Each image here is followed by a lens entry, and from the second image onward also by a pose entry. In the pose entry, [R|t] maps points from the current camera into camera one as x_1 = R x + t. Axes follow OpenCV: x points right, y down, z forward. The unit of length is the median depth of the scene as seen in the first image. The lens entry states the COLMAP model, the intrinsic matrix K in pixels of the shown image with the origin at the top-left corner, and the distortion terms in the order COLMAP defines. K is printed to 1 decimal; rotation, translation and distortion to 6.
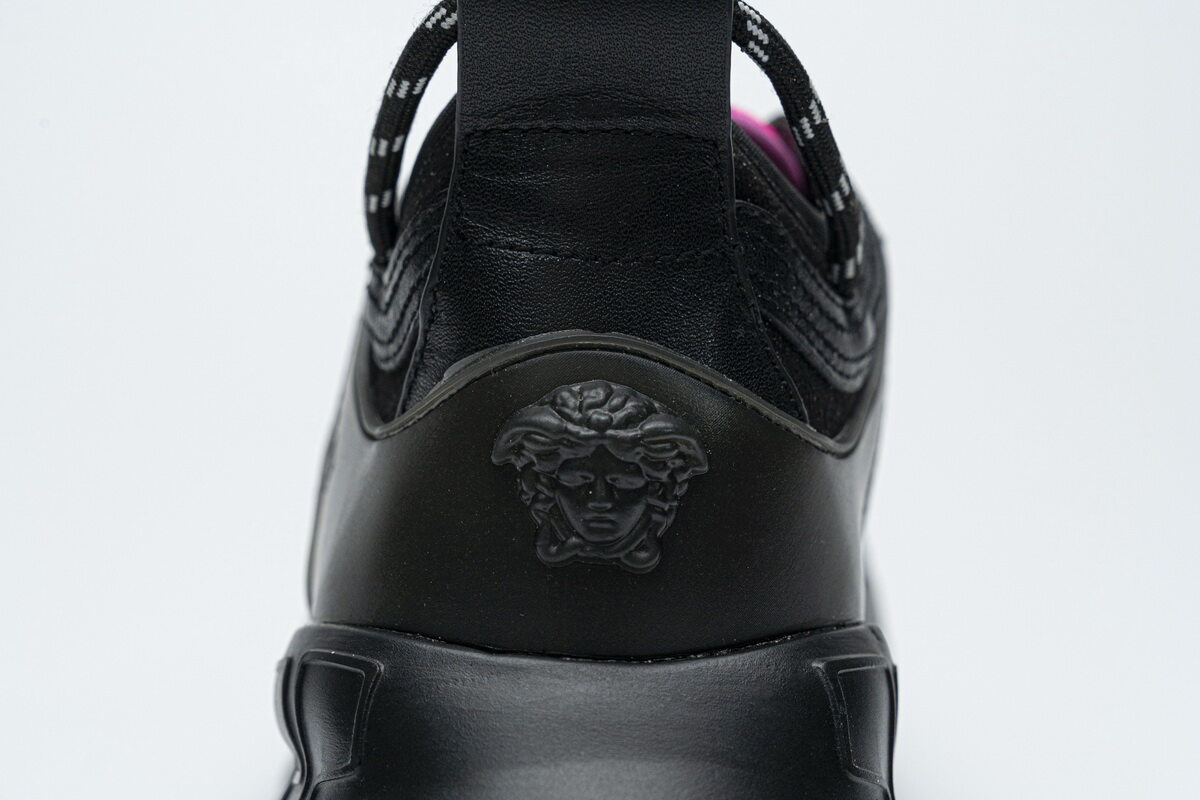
lens RADIAL K [[2348.3, 0, 604.6], [0, 2348.3, 406.9], [0, 0, 1]] dist [0.000350, 0.000000]
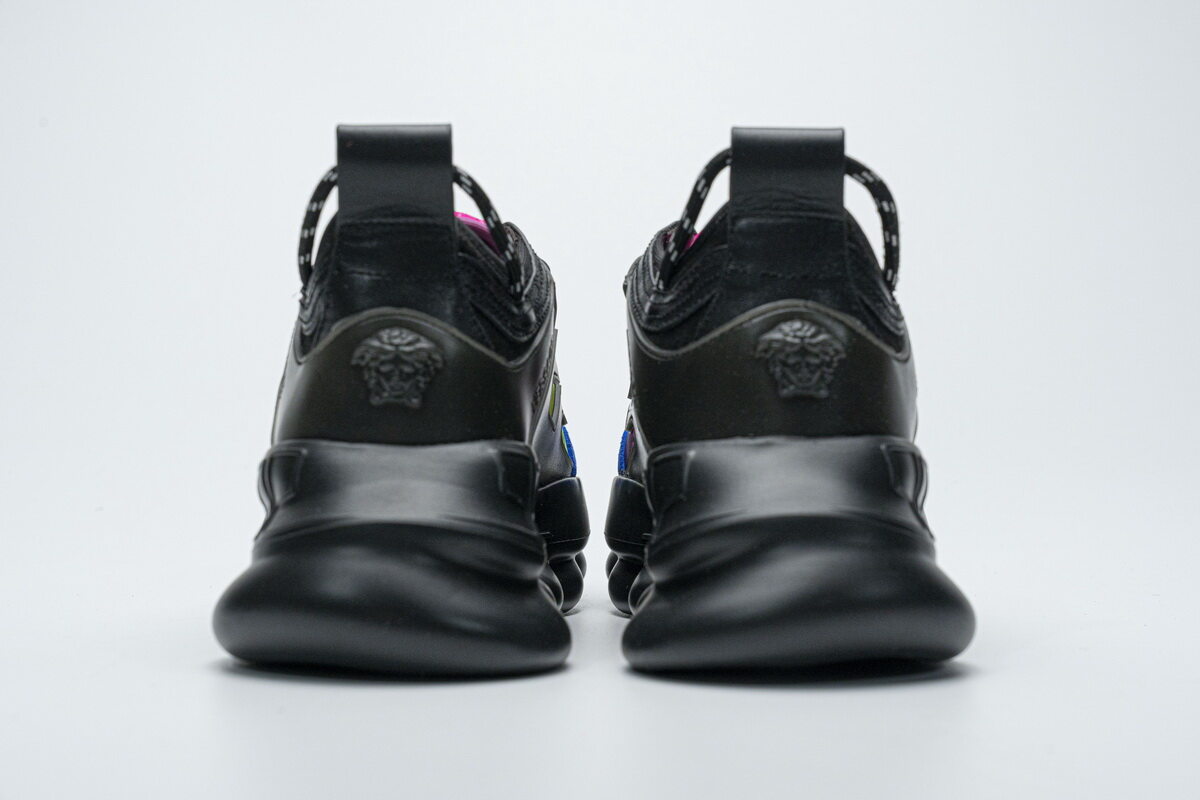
lens RADIAL K [[2348.3, 0, 600.6], [0, 2348.3, 393.5], [0, 0, 1]] dist [0.000350, 0.000000]
pose [[0.999789, -0.011201, 0.017202, 0.152723], [0.012576, 0.996553, -0.082005, 0.238151], [-0.016224, 0.082204, 0.996483, -1.276148]]
